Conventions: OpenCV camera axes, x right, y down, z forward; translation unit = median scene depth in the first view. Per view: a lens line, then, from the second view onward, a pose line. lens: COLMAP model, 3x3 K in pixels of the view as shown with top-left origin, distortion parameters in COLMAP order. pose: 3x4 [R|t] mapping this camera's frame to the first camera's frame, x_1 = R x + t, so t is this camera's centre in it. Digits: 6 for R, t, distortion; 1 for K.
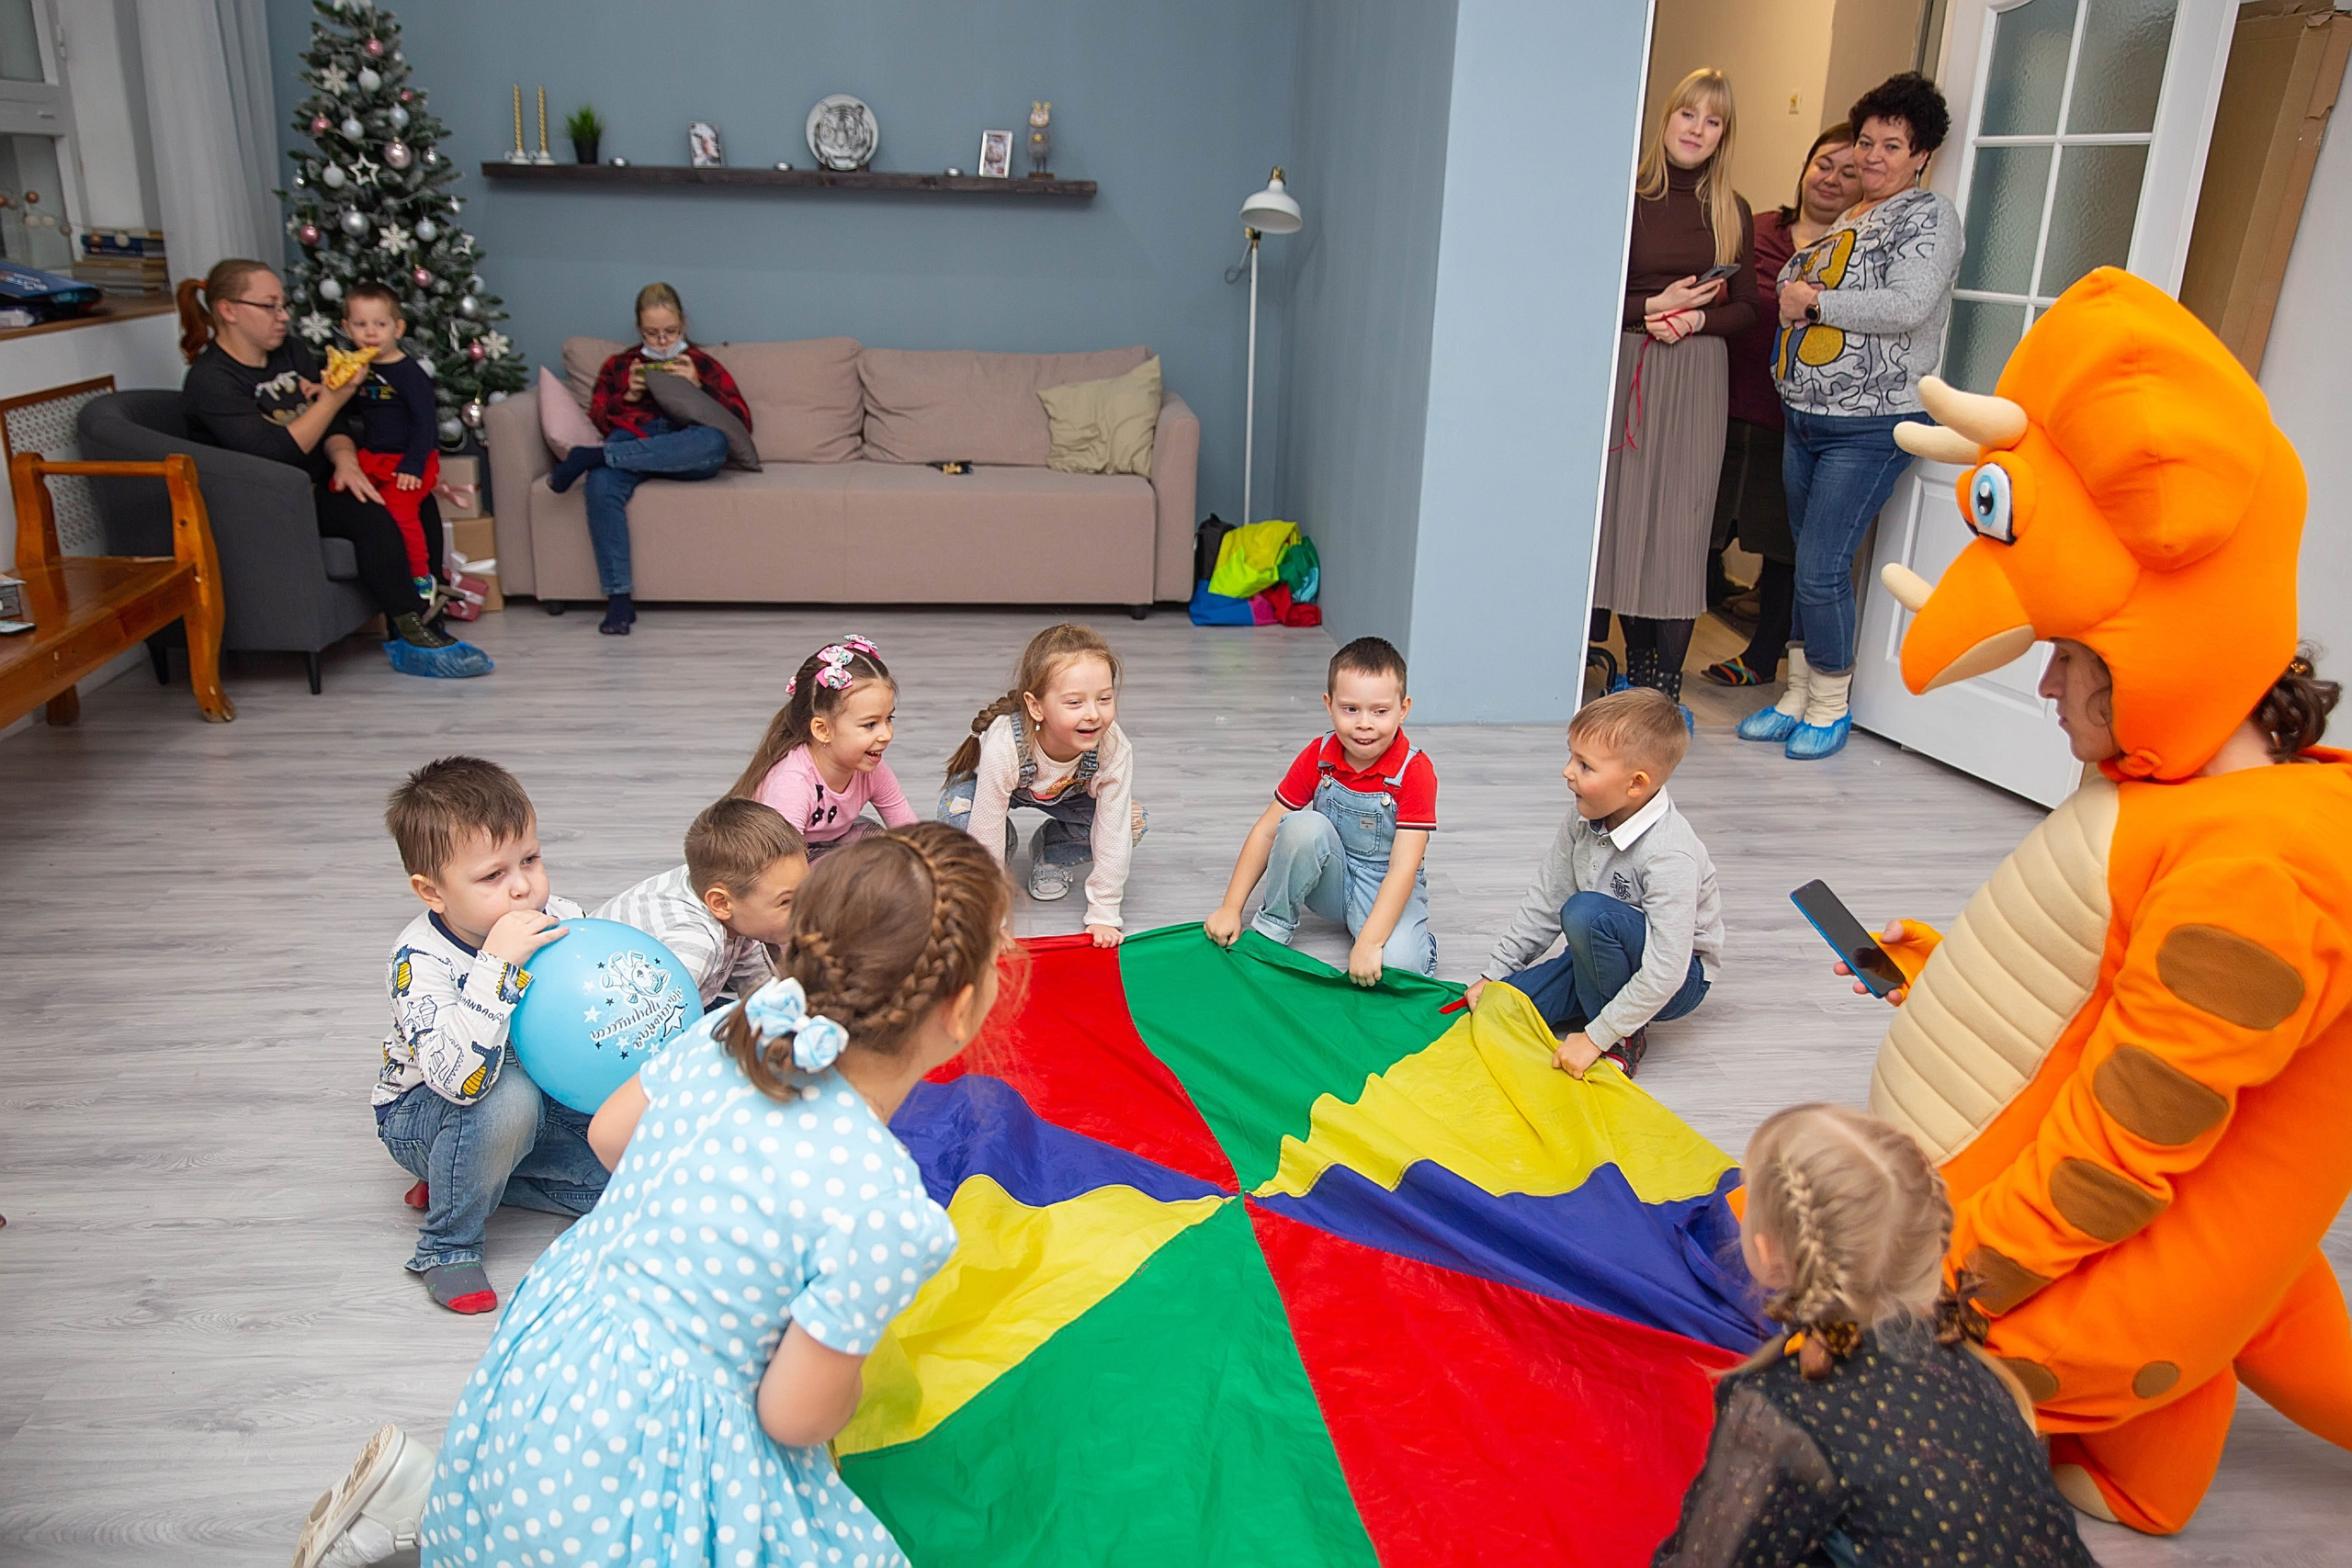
lens RADIAL K [[1770.4, 0, 1166.0], [0, 1770.4, 784.1], [0, 0, 1]] dist [-0.077638, 0.076840]
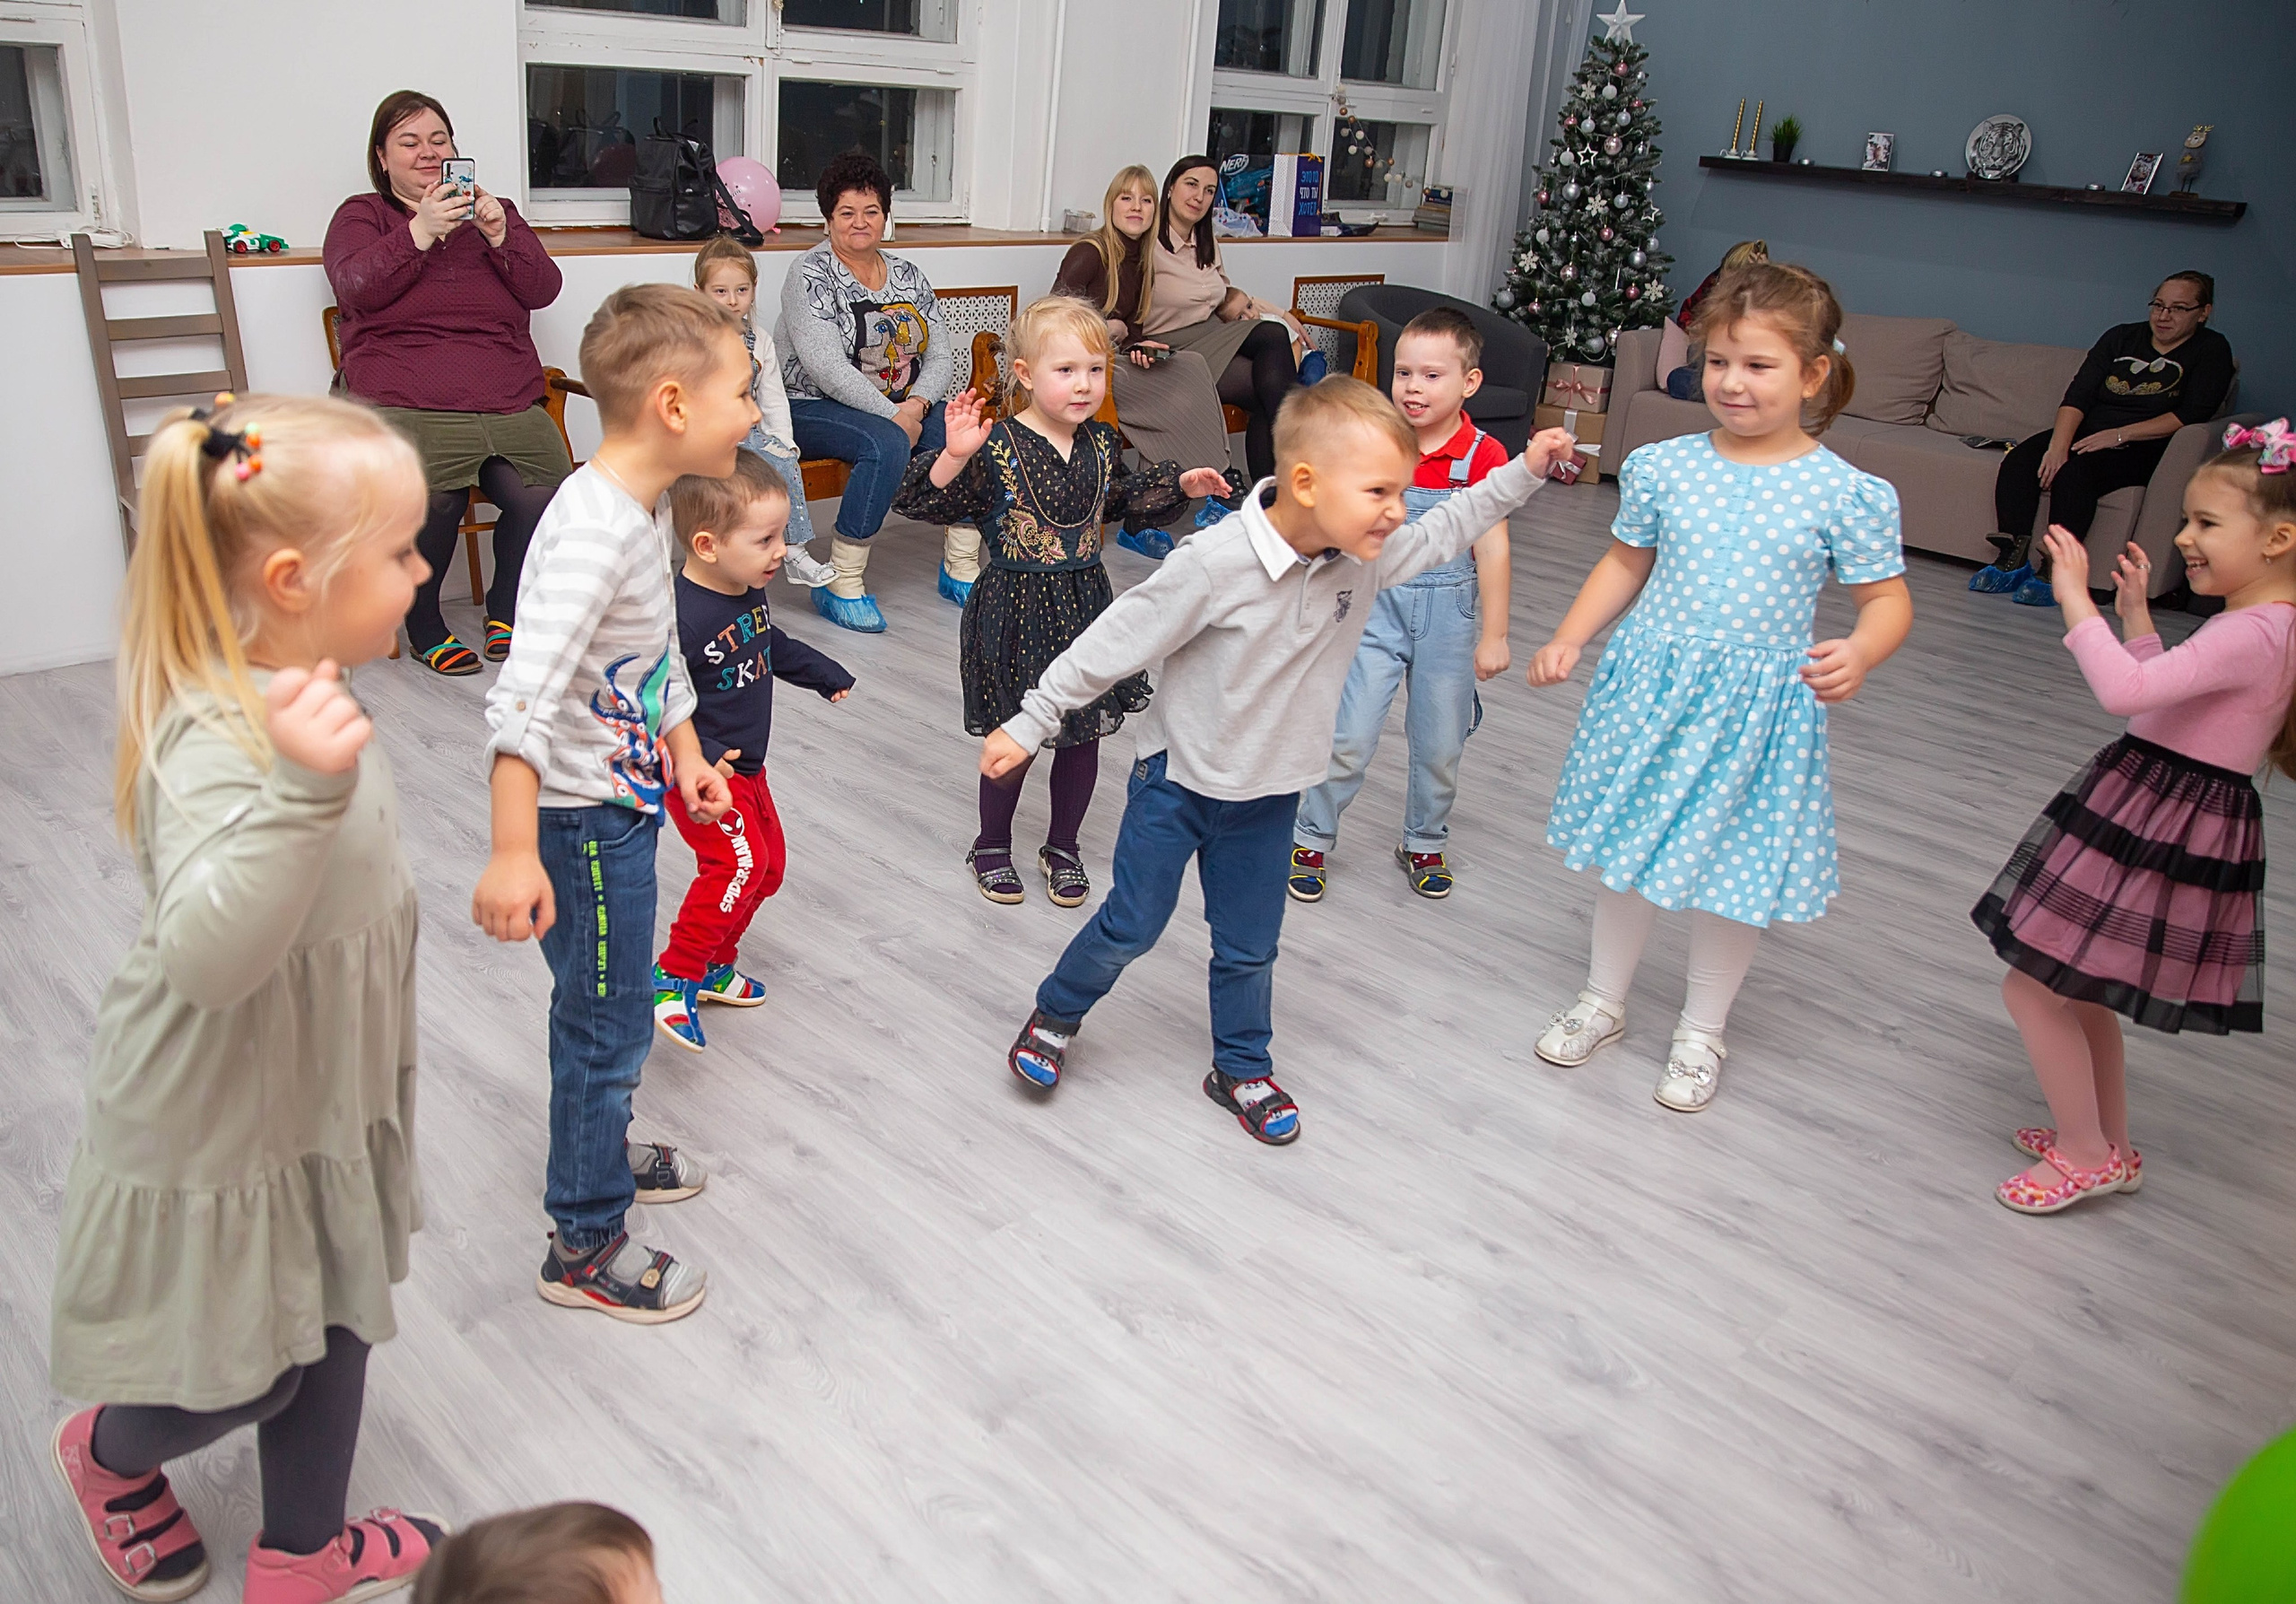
lens RADIAL K [[1730.5, 0, 1017.1], [0, 1730.5, 769.2], [0, 0, 1]] dist [-0.106885, 0.081262]
pose [[0.610381, 0.295318, -0.734999, 0.398971], [-0.293793, 0.946121, 0.136164, 0.063401], [0.735609, 0.132826, 0.664256, -0.176290]]
